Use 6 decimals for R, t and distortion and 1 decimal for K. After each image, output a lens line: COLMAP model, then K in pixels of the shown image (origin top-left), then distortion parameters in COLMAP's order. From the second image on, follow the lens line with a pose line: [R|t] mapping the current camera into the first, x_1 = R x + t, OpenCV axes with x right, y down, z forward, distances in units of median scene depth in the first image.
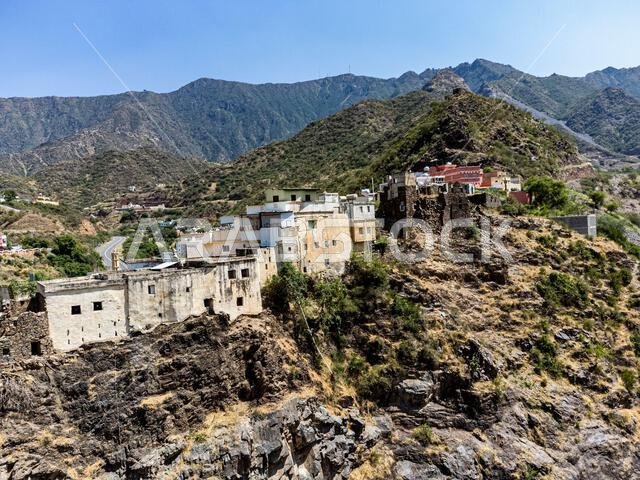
lens RADIAL K [[490.3, 0, 322.4], [0, 490.3, 239.8], [0, 0, 1]] dist [0.010755, 0.010085]
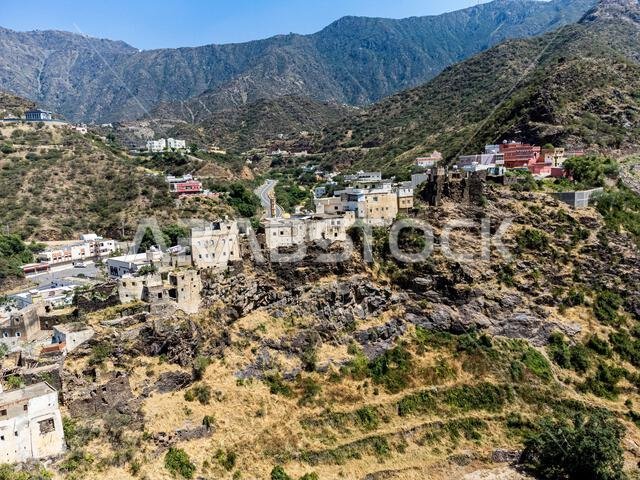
lens RADIAL K [[490.3, 0, 319.4], [0, 490.3, 239.6], [0, 0, 1]] dist [0.010755, 0.010085]
pose [[0.959573, 0.057484, -0.275528, 0.252600], [-0.023659, 0.991931, 0.124553, -0.088655], [0.280465, -0.112999, 0.953190, -0.791369]]
